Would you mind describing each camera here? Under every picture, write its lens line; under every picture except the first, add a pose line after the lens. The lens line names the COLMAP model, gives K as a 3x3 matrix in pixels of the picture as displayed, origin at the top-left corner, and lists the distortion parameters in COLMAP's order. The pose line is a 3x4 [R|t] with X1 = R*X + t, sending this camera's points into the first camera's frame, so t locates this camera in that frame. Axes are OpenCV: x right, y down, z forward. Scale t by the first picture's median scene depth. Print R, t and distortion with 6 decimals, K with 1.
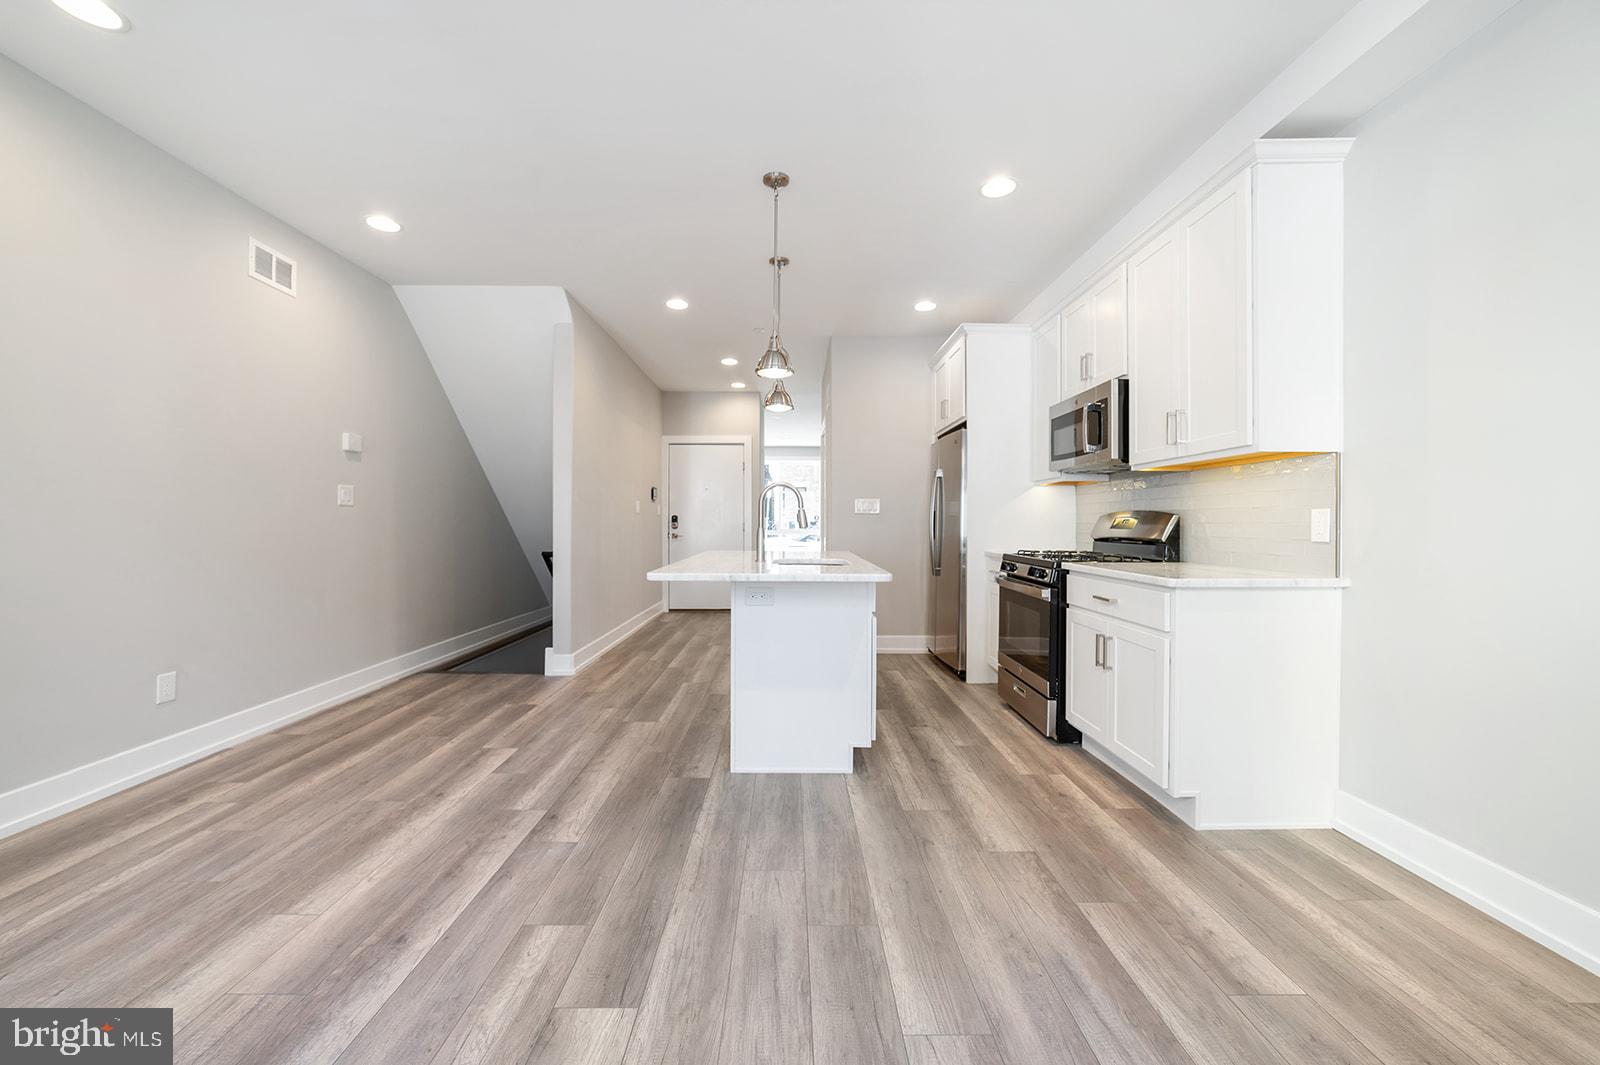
lens RADIAL K [[617.2, 0, 792.4], [0, 617.2, 527.1], [0, 0, 1]] dist [-0.020118, 0.006554]
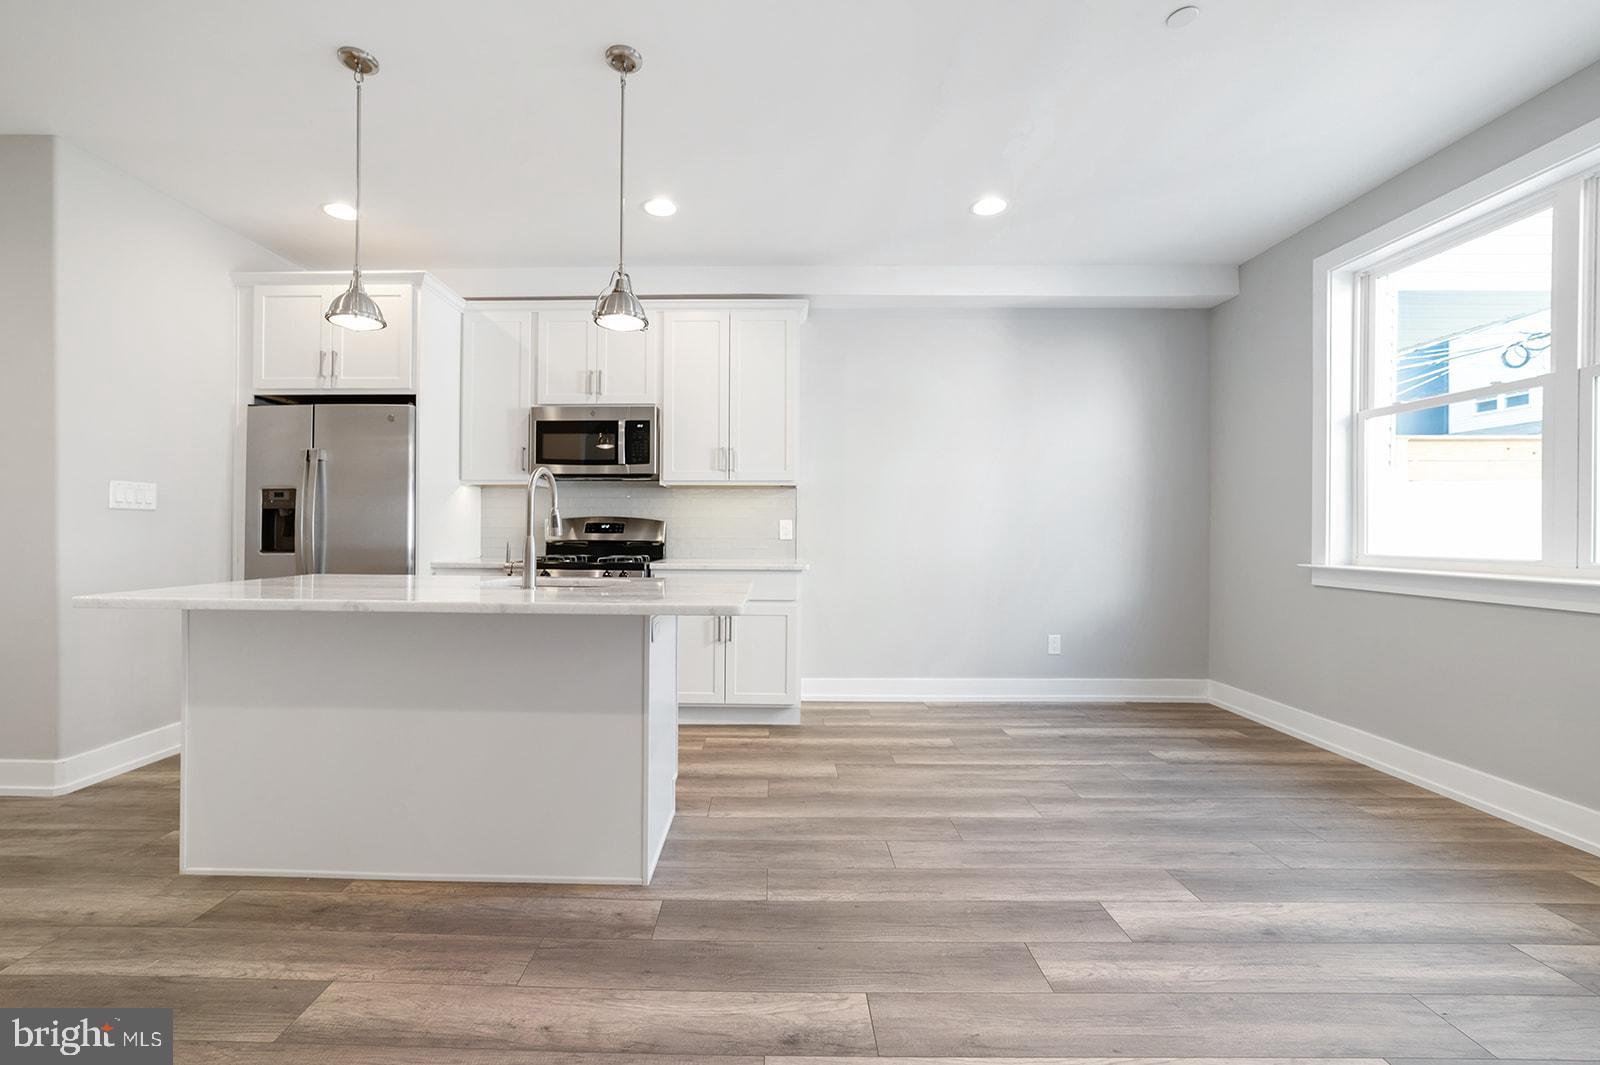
lens RADIAL K [[665.5, 0, 767.5], [0, 665.5, 532.4], [0, 0, 1]] dist [-0.014929, 0.003777]
pose [[0.020156, -0.005548, 0.999781, -0.871351], [0.003338, 0.999979, 0.005482, -0.005833], [-0.999791, 0.003227, 0.020174, 0.873268]]
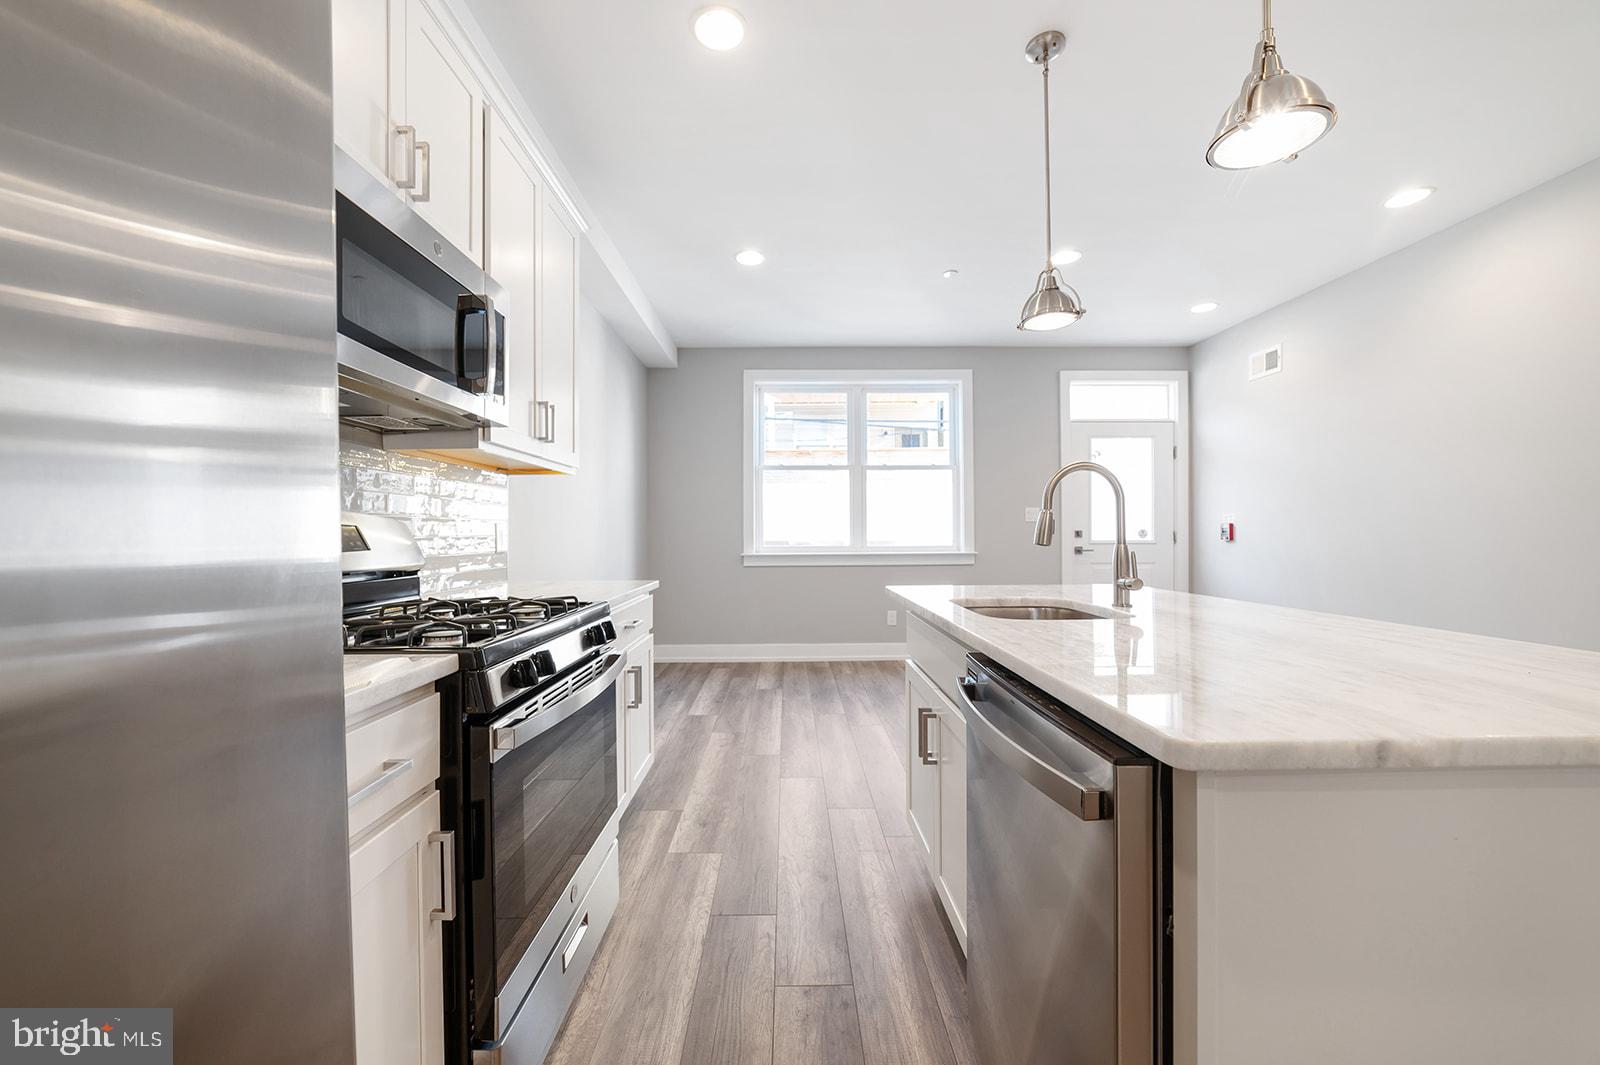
lens RADIAL K [[617.2, 0, 790.6], [0, 617.2, 532.6], [0, 0, 1]] dist [-0.020118, 0.006554]
pose [[-0.999994, 0.003448, -0.000033, 0.288833], [0.003447, 0.999953, 0.009038, -0.017434], [0.000064, 0.009038, -0.999959, 1.830515]]
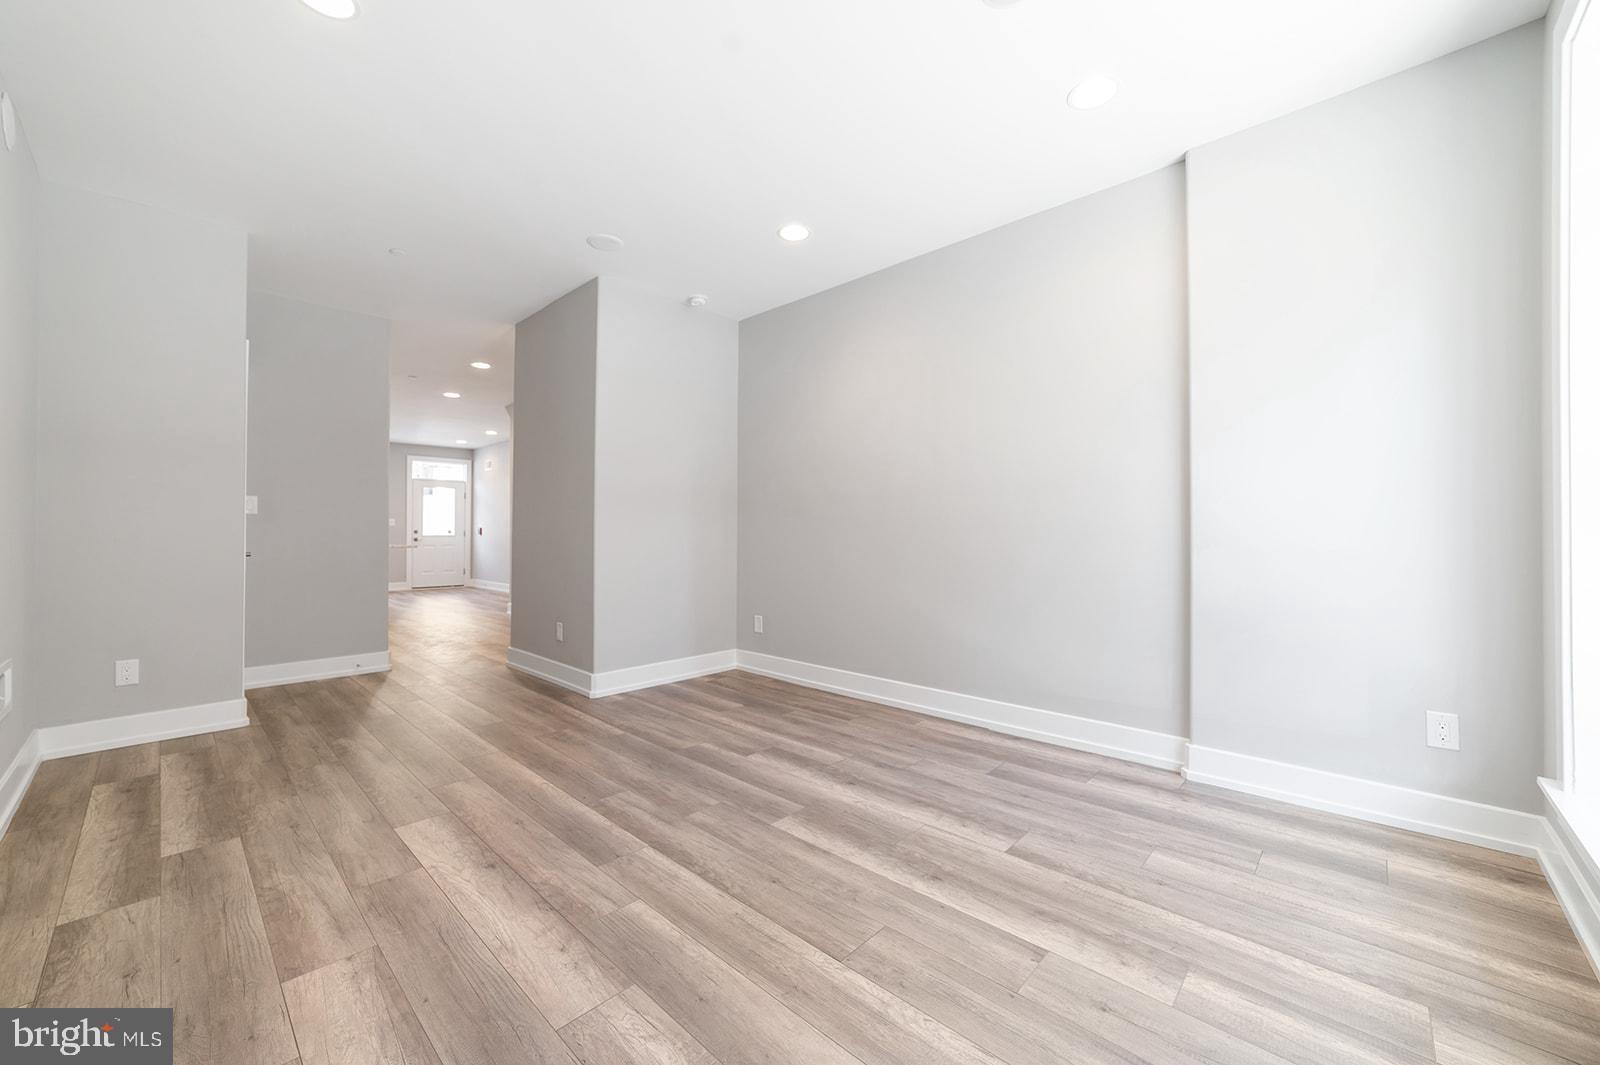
lens RADIAL K [[617.2, 0, 795.9], [0, 617.2, 527.9], [0, 0, 1]] dist [-0.020118, 0.006554]
pose [[-0.697302, -0.007655, -0.716737, 0.570656], [-0.005268, 0.999971, -0.005555, -0.009771], [0.716759, -0.000097, -0.697321, 4.729784]]
